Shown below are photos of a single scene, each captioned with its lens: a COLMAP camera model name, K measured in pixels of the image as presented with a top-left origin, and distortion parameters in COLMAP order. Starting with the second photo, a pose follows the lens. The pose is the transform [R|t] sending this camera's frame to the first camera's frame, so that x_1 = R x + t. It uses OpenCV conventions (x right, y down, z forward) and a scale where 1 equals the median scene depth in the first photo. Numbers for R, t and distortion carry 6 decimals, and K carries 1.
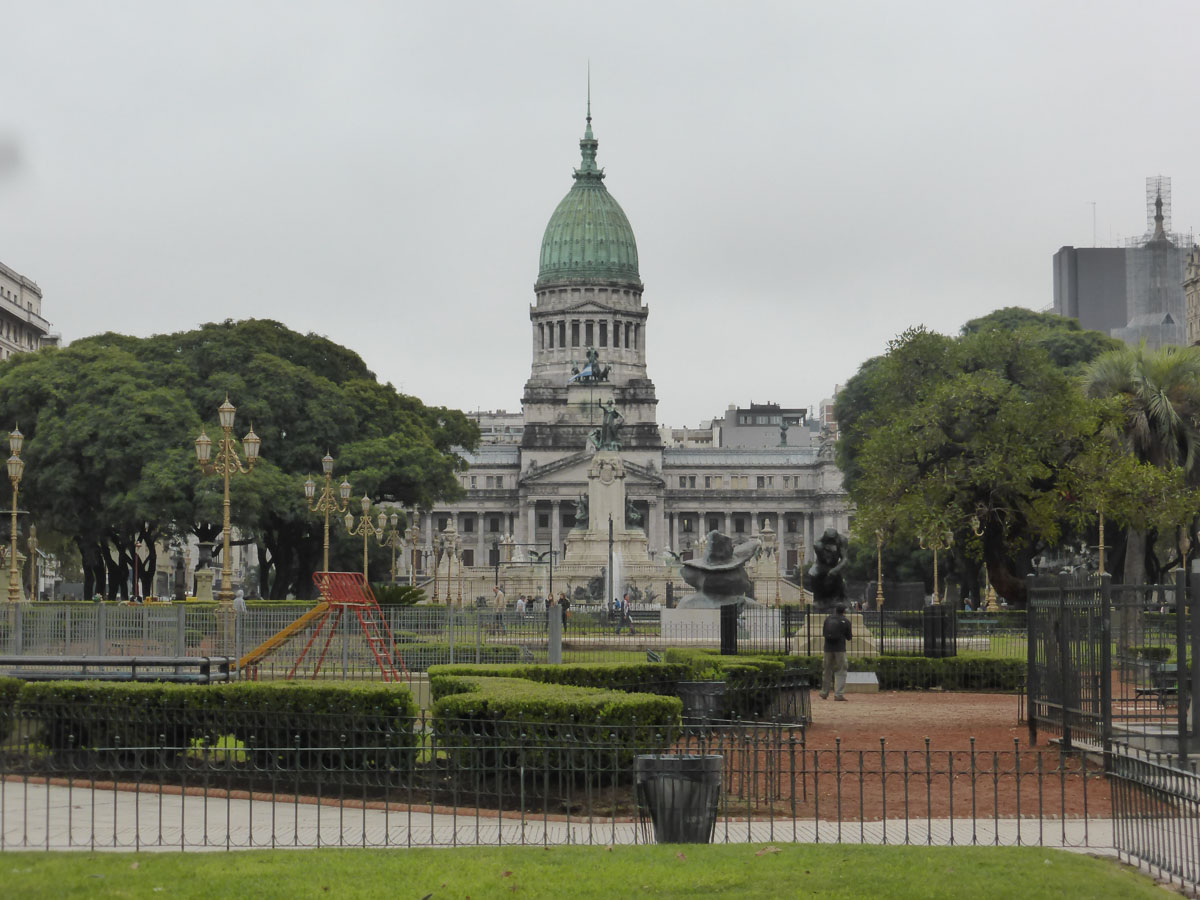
lens RADIAL K [[2829.3, 0, 599.7], [0, 2829.3, 456.9], [0, 0, 1]] dist [0.063409, 0.000000]
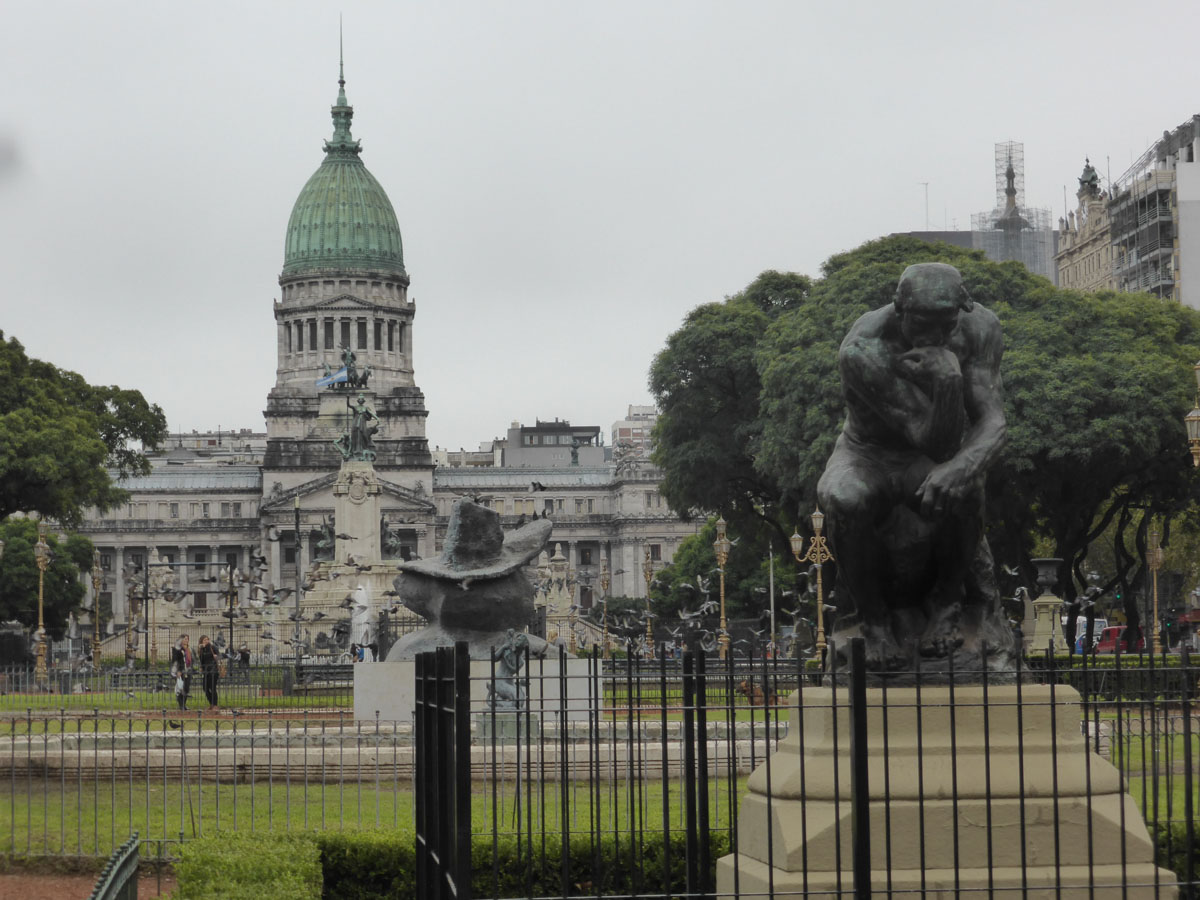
lens RADIAL K [[2872.6, 0, 581.5], [0, 2872.6, 398.4], [0, 0, 1]] dist [0.223670, 0.000000]
pose [[0.997568, -0.008719, 0.069147, 0.007337], [0.011191, 0.999309, -0.035443, 0.007318], [-0.068790, 0.036131, 0.996977, 0.138943]]
